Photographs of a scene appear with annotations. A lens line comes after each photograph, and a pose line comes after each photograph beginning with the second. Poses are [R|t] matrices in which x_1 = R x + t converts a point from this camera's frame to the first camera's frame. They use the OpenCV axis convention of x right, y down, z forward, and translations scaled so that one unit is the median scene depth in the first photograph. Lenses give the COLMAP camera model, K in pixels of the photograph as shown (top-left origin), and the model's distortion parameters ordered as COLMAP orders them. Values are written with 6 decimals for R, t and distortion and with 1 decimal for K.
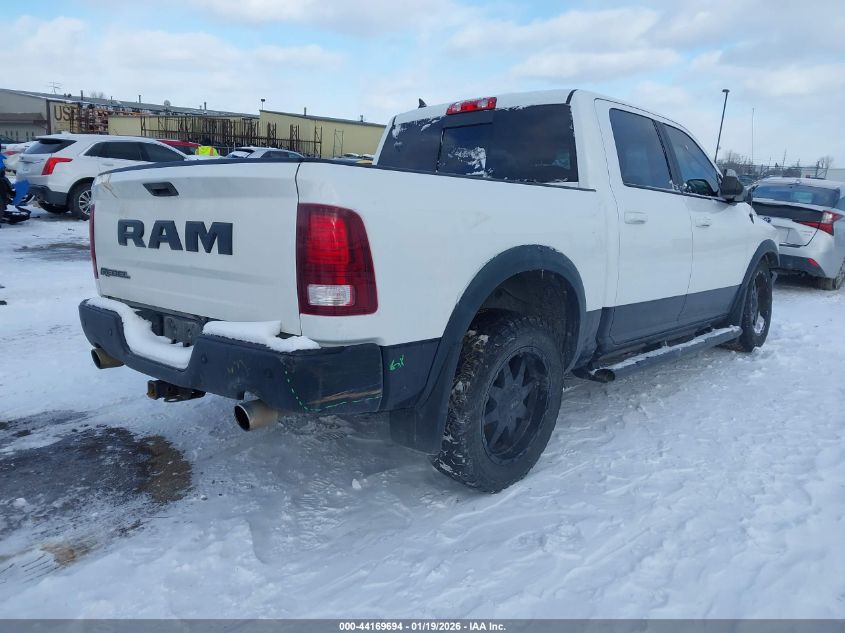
lens RADIAL K [[704.8, 0, 421.9], [0, 704.8, 320.4], [0, 0, 1]] dist [0.019424, 0.001052]
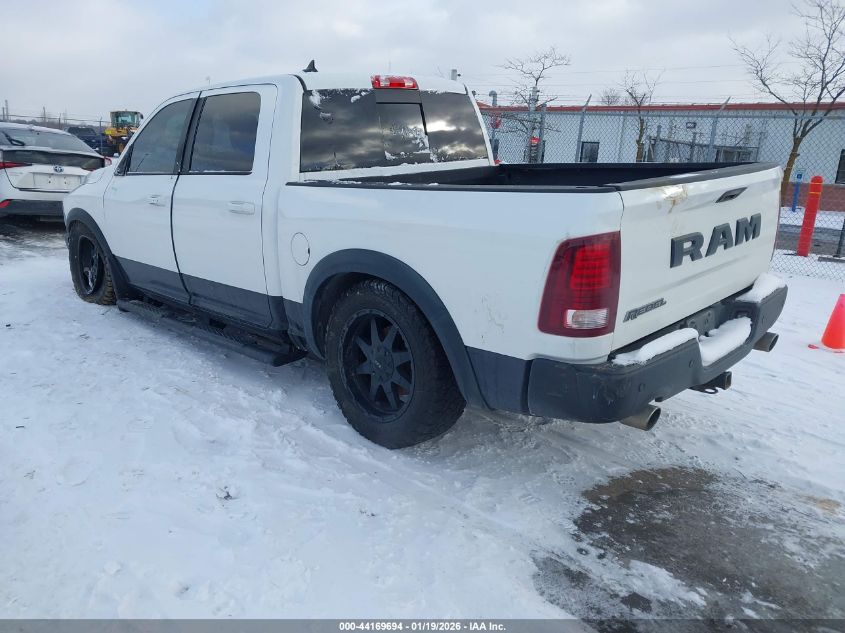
lens RADIAL K [[667.4, 0, 422.1], [0, 667.4, 312.3], [0, 0, 1]] dist [0.010831, 0.009160]
pose [[-0.000655, -0.274336, 0.961634, -1.119419], [0.159619, 0.949276, 0.270920, -0.296385], [-0.987178, 0.153673, 0.043167, 1.172348]]
